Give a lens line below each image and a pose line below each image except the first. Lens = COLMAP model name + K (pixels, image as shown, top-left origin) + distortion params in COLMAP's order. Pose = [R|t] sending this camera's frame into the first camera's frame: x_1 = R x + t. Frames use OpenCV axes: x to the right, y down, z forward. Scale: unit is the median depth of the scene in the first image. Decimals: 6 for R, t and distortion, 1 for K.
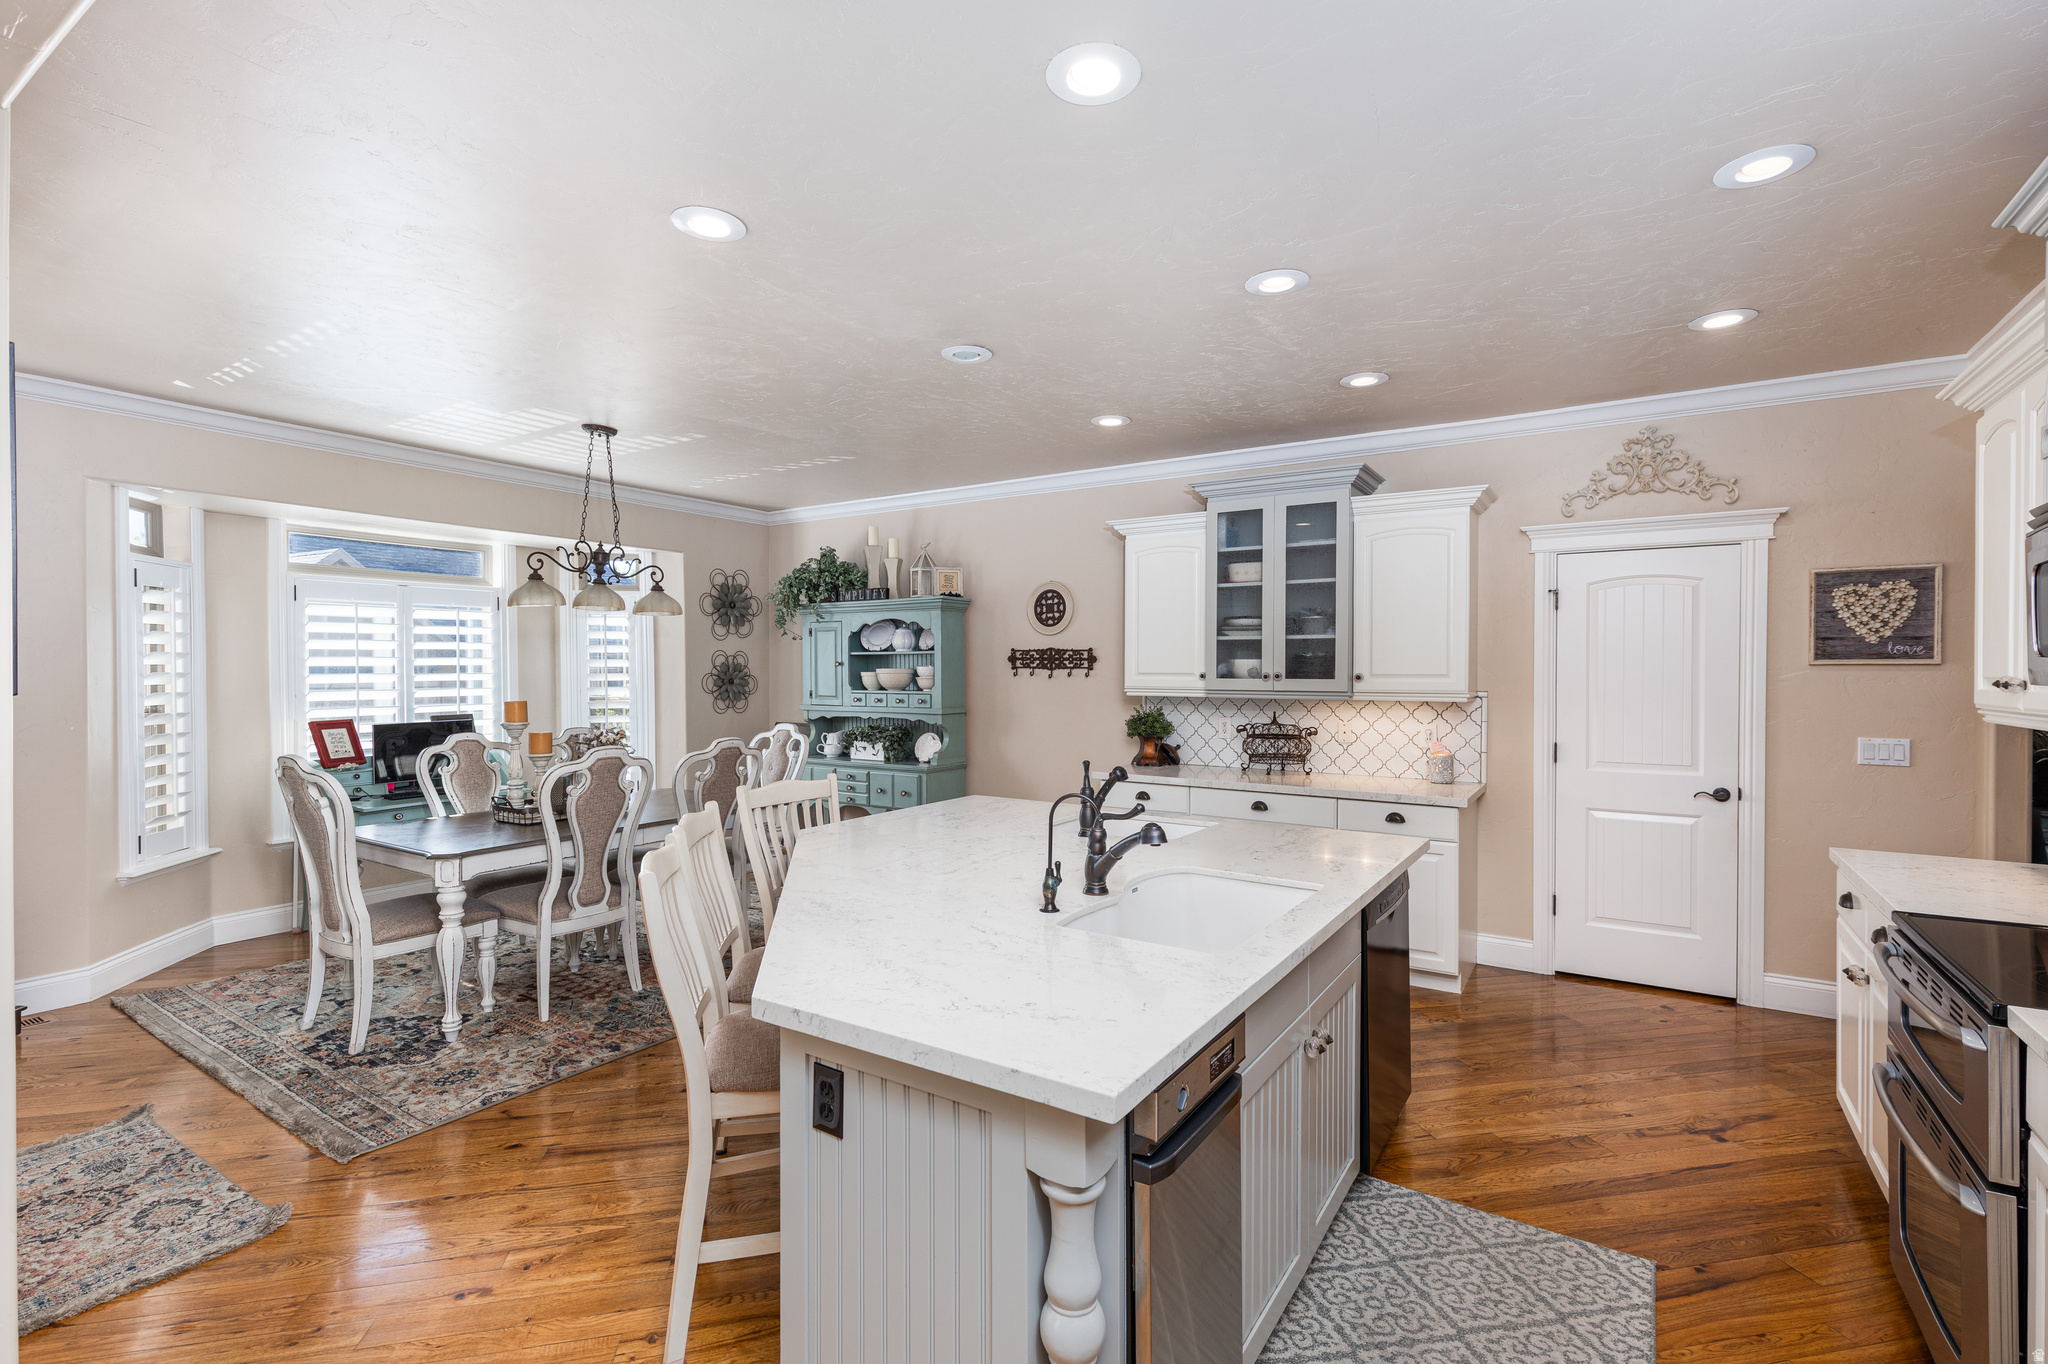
lens RADIAL K [[927.9, 0, 1030.4], [0, 927.9, 674.2], [0, 0, 1]] dist [0.004343, 0.000256]
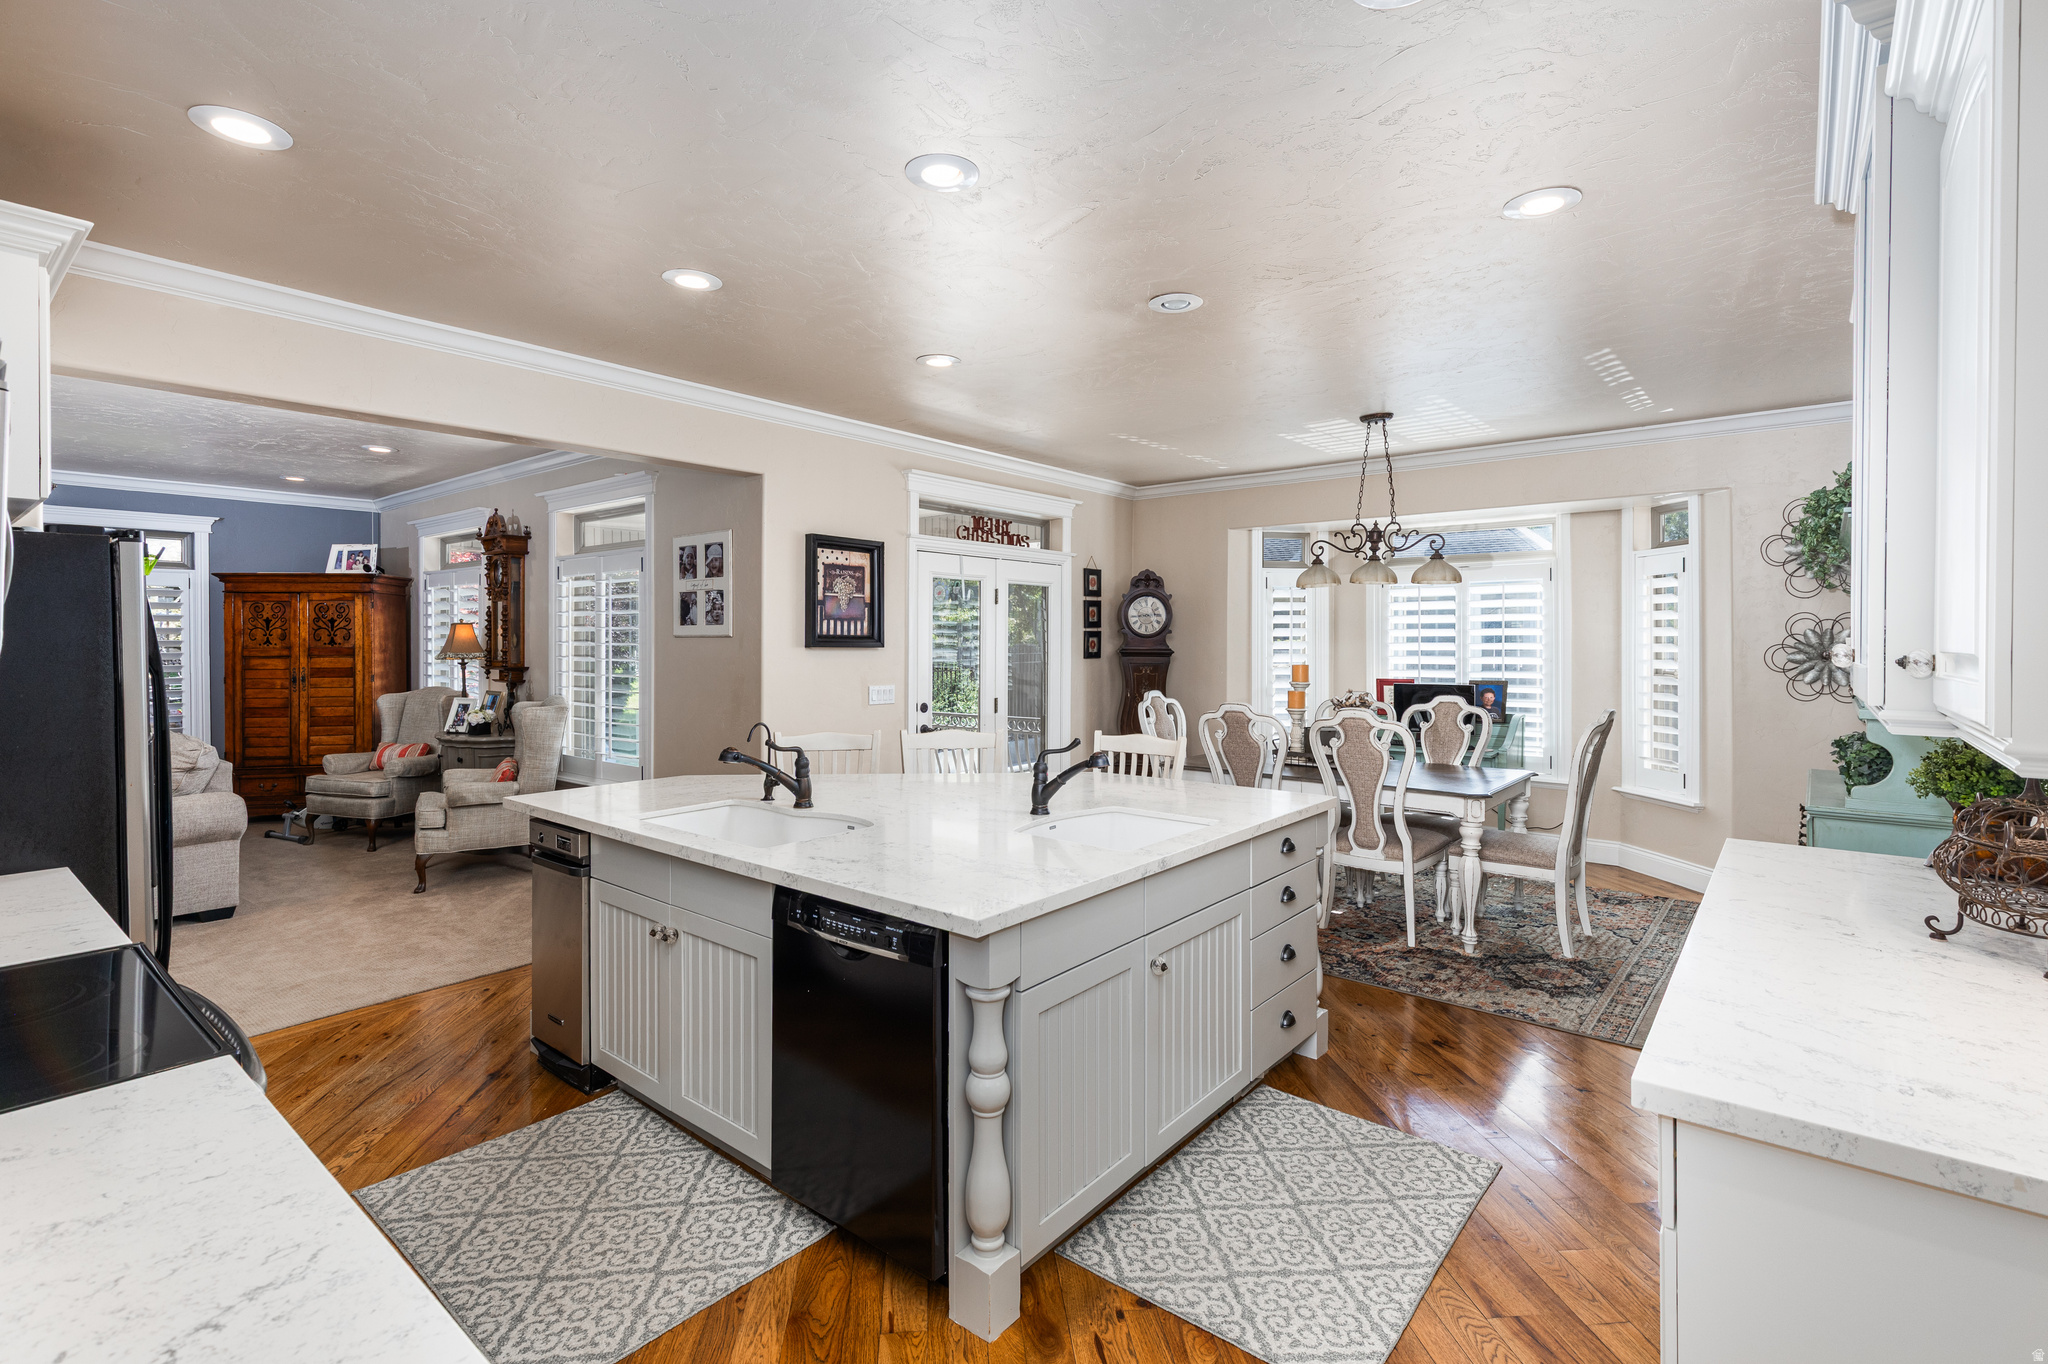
lens RADIAL K [[945.0, 0, 1027.6], [0, 945.0, 648.5], [0, 0, 1]] dist [0.000750, -0.000173]
pose [[-0.114848, 0.008774, -0.993344, 0.714719], [-0.005161, 0.999942, 0.009429, -0.002671], [0.993370, 0.006210, -0.114796, 0.767439]]
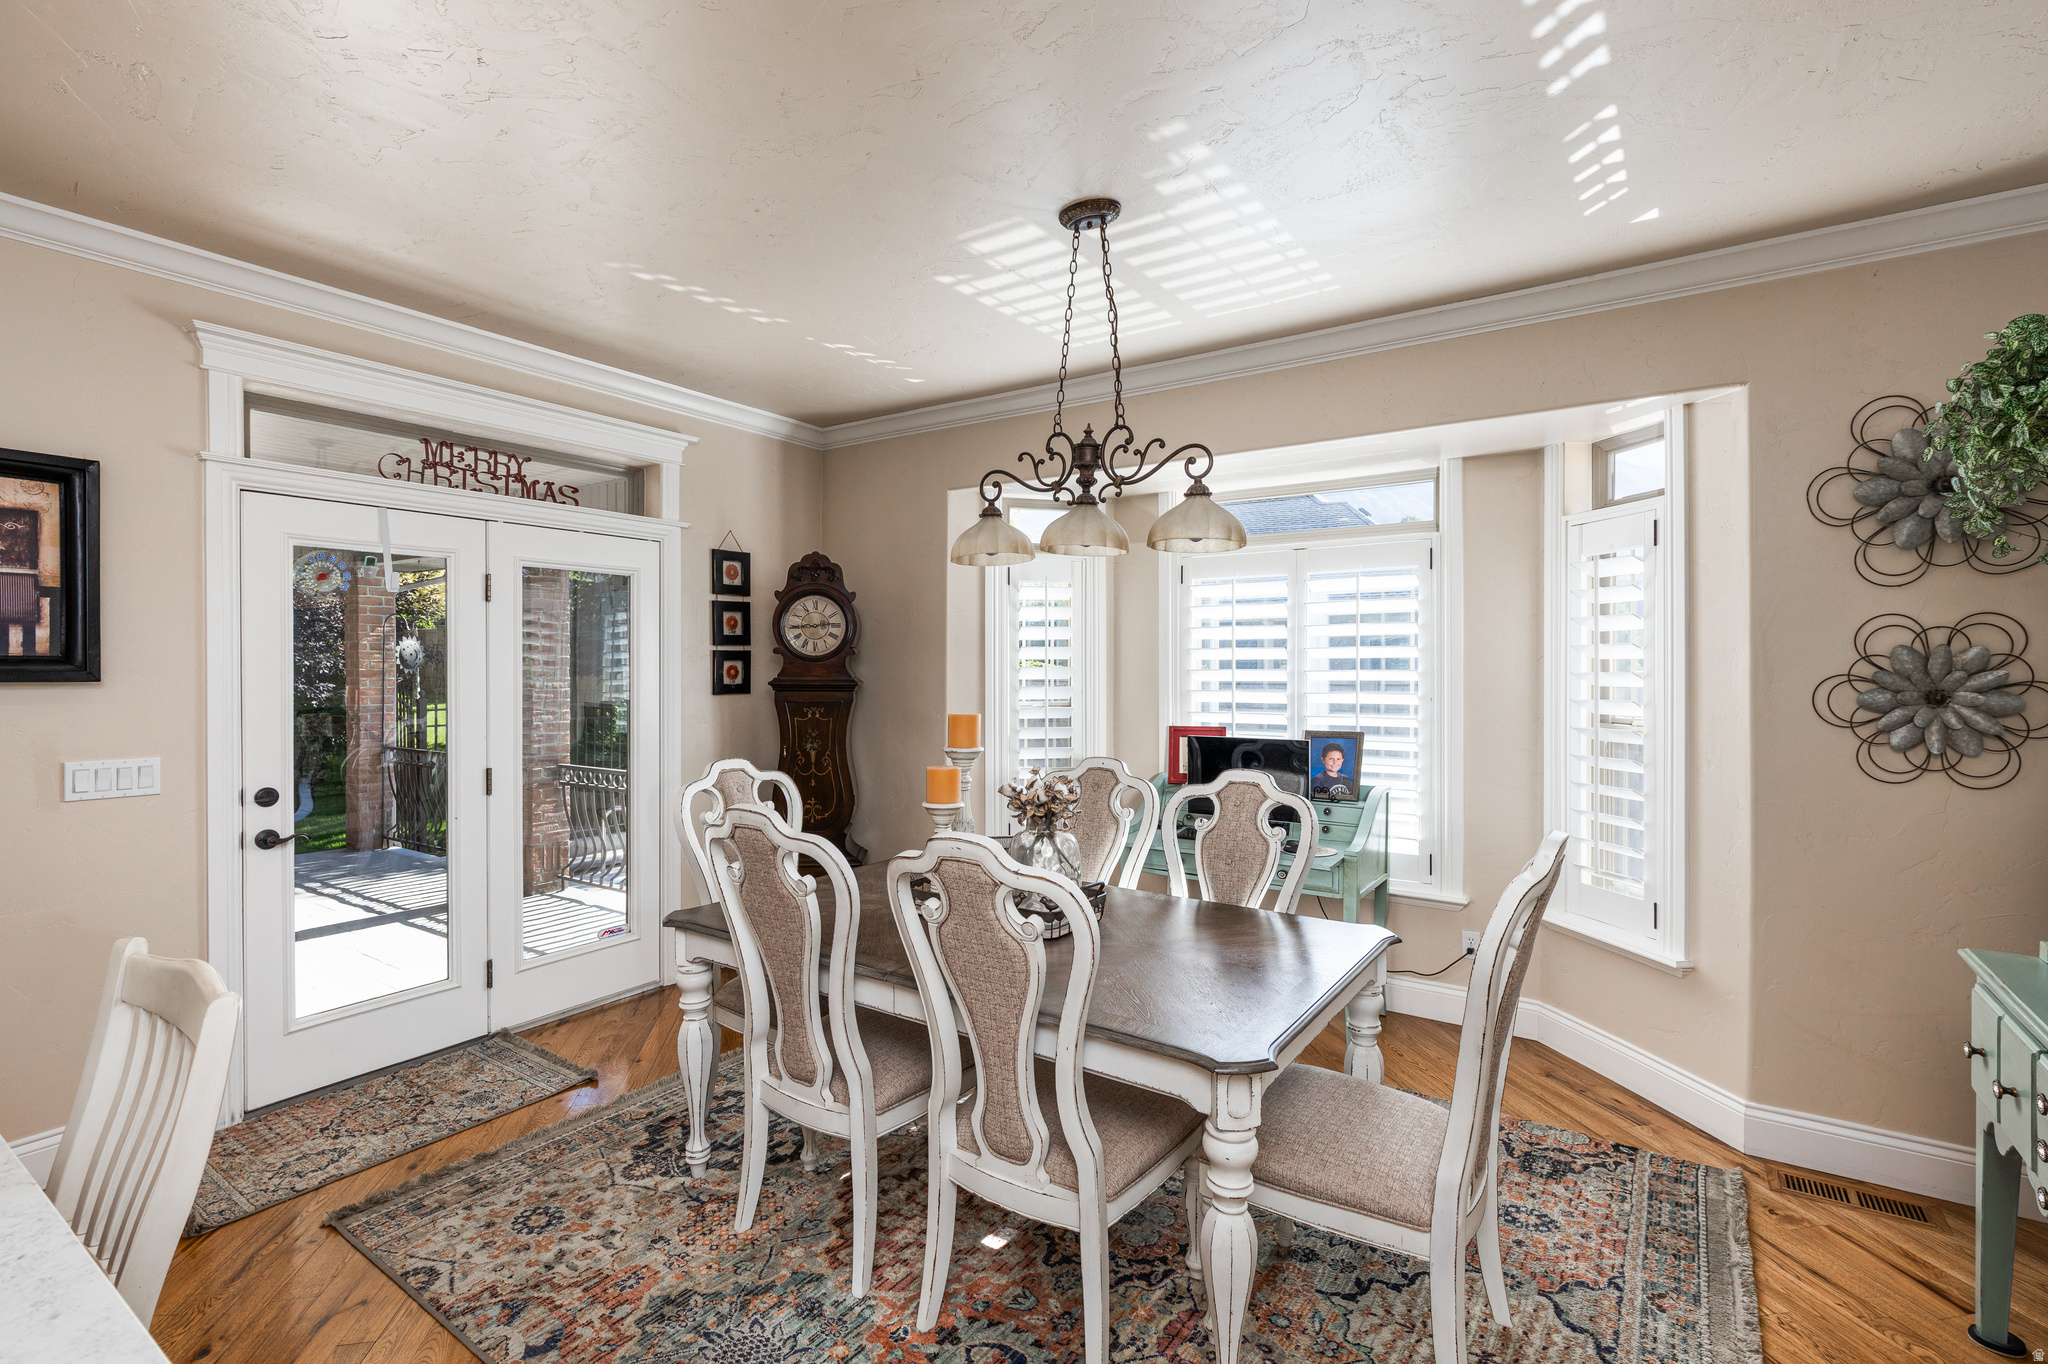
lens RADIAL K [[927.9, 0, 1030.4], [0, 927.9, 674.2], [0, 0, 1]] dist [0.004343, 0.000256]
pose [[-0.023473, 0.011399, -0.999659, 0.076655], [-0.005764, 0.999917, 0.011537, -0.005970], [0.999708, 0.006033, -0.023406, 1.037189]]
